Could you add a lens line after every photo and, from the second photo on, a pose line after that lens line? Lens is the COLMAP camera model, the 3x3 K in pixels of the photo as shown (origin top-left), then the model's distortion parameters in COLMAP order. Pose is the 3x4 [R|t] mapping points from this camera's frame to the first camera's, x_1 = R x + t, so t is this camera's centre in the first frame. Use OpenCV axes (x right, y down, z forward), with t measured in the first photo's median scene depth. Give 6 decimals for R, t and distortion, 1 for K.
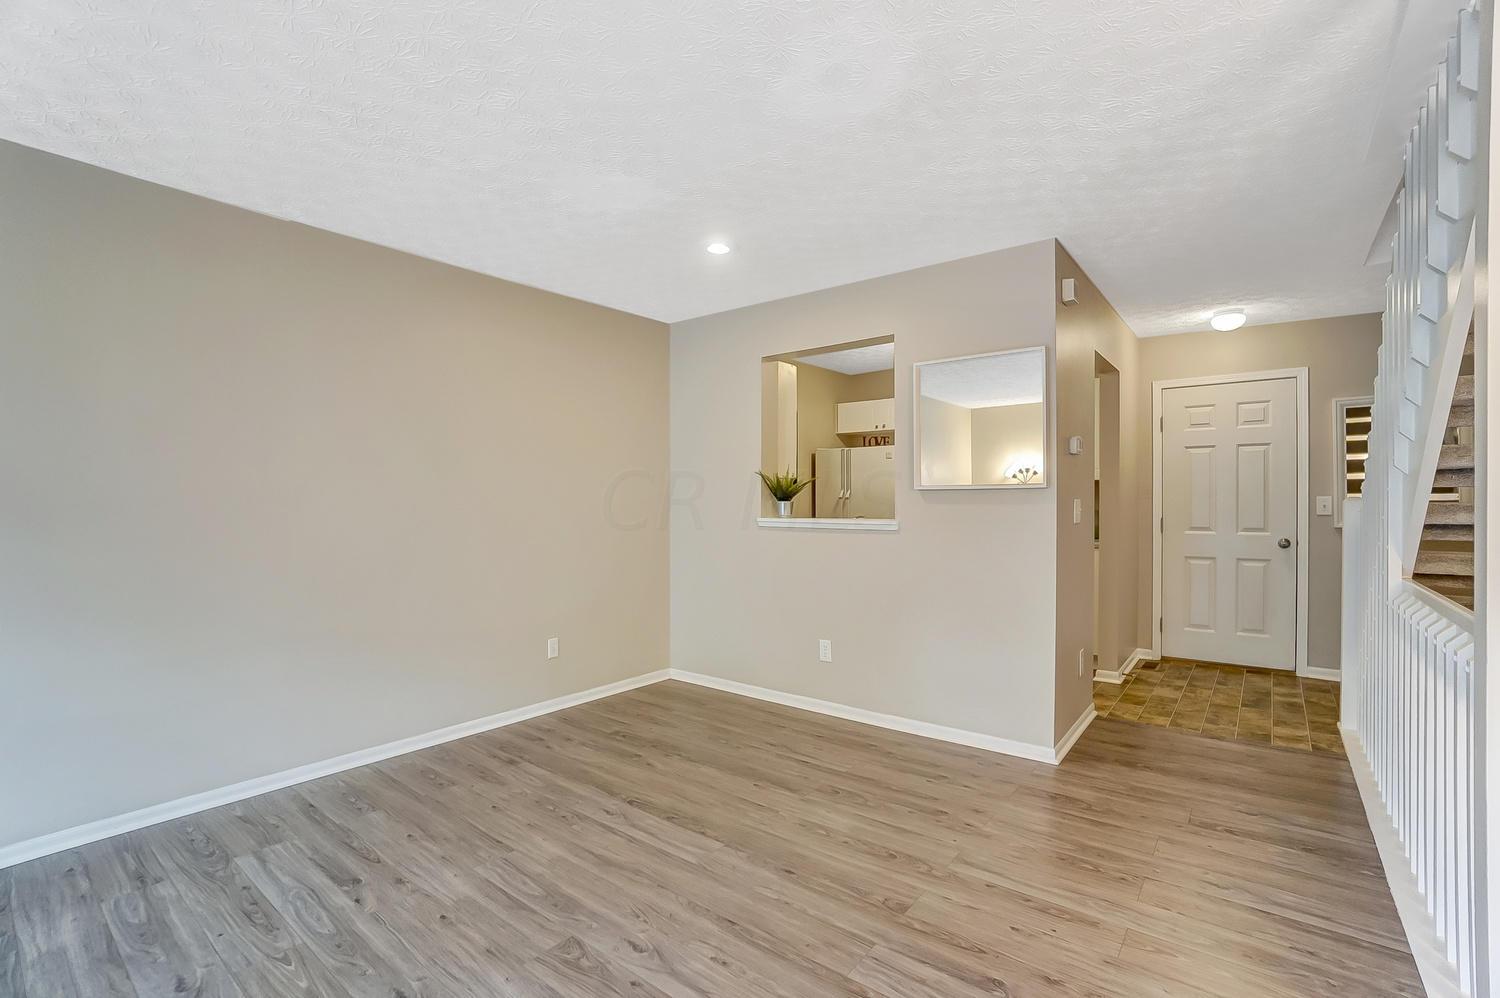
lens RADIAL K [[682.0, 0, 741.4], [0, 682.0, 499.1], [0, 0, 1]] dist [-0.027075, -0.000348]
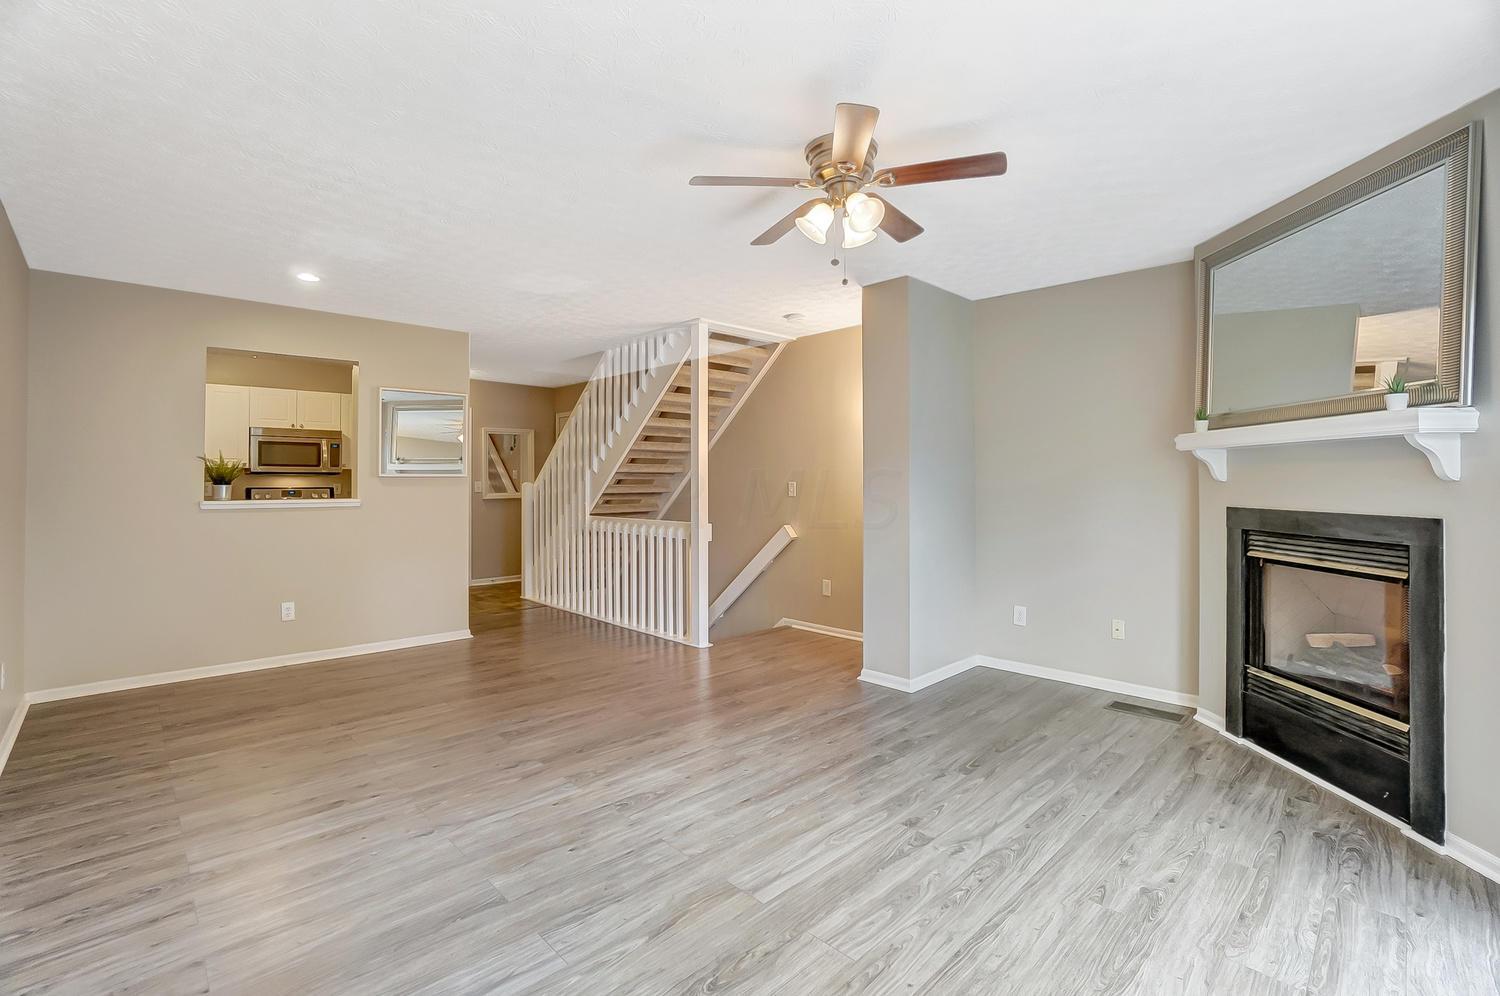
lens RADIAL K [[664.9, 0, 748.9], [0, 664.9, 493.5], [0, 0, 1]] dist [-0.060749, 0.021659]
pose [[0.120327, -0.014901, 0.992622, -1.584051], [-0.003564, 0.999874, 0.015442, -0.004419], [-0.992728, -0.005396, 0.120259, 0.127528]]
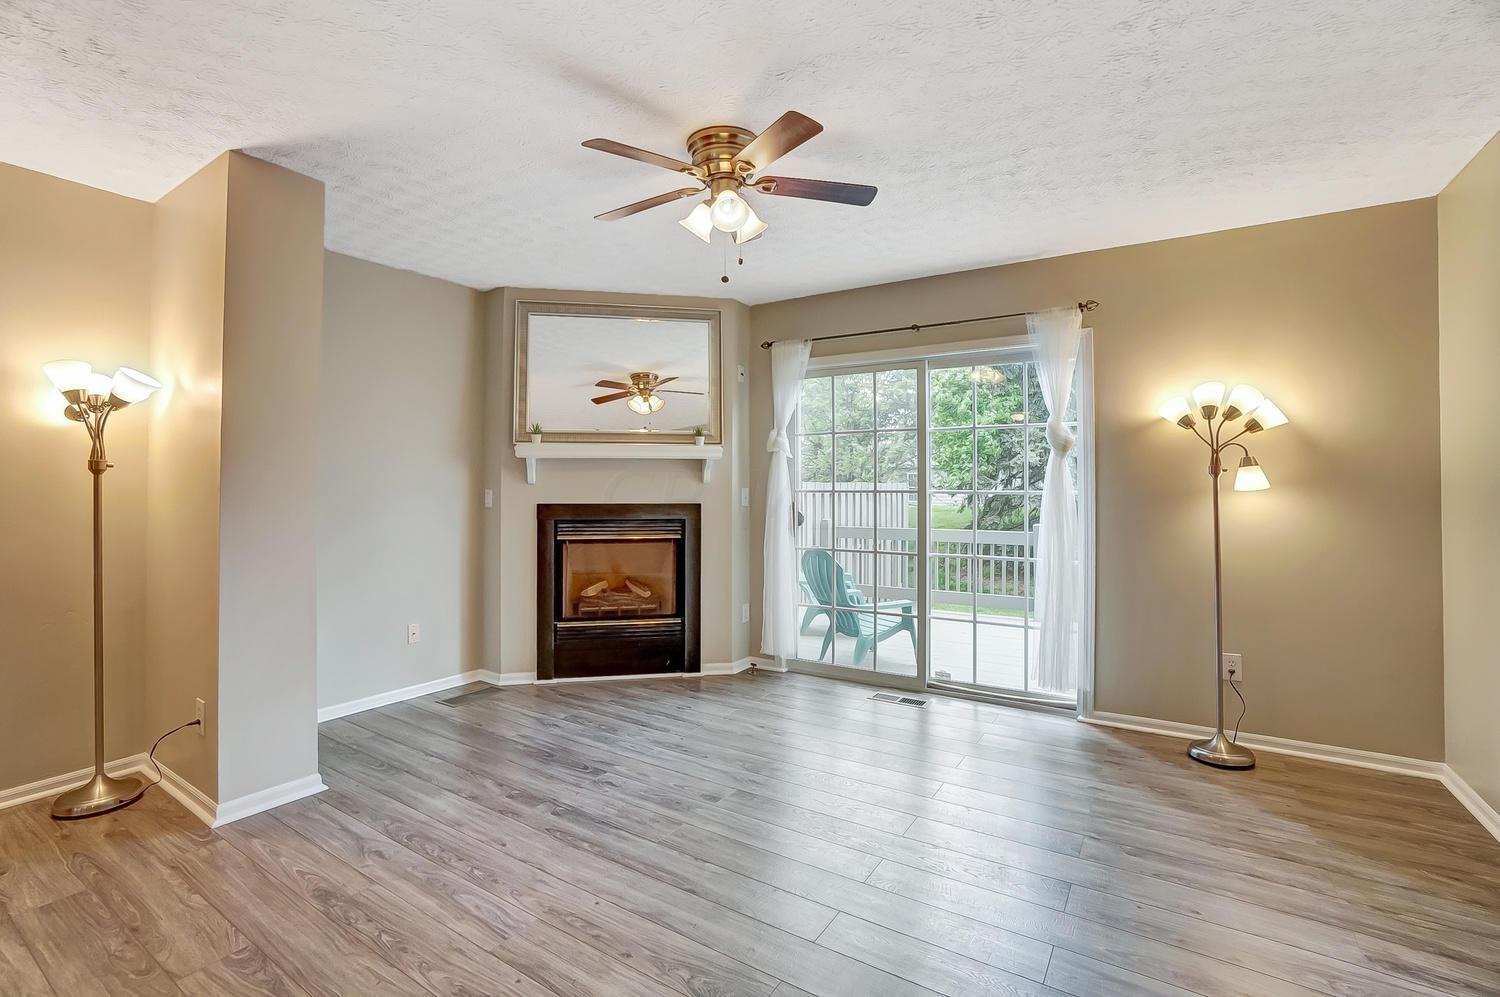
lens RADIAL K [[672.0, 0, 747.2], [0, 672.0, 477.3], [0, 0, 1]] dist [-0.037983, 0.000542]
pose [[-0.994381, -0.005753, -0.105707, -0.428968], [-0.003743, 0.999808, -0.019209, 0.004283], [0.105797, -0.018705, -0.994212, 1.183637]]
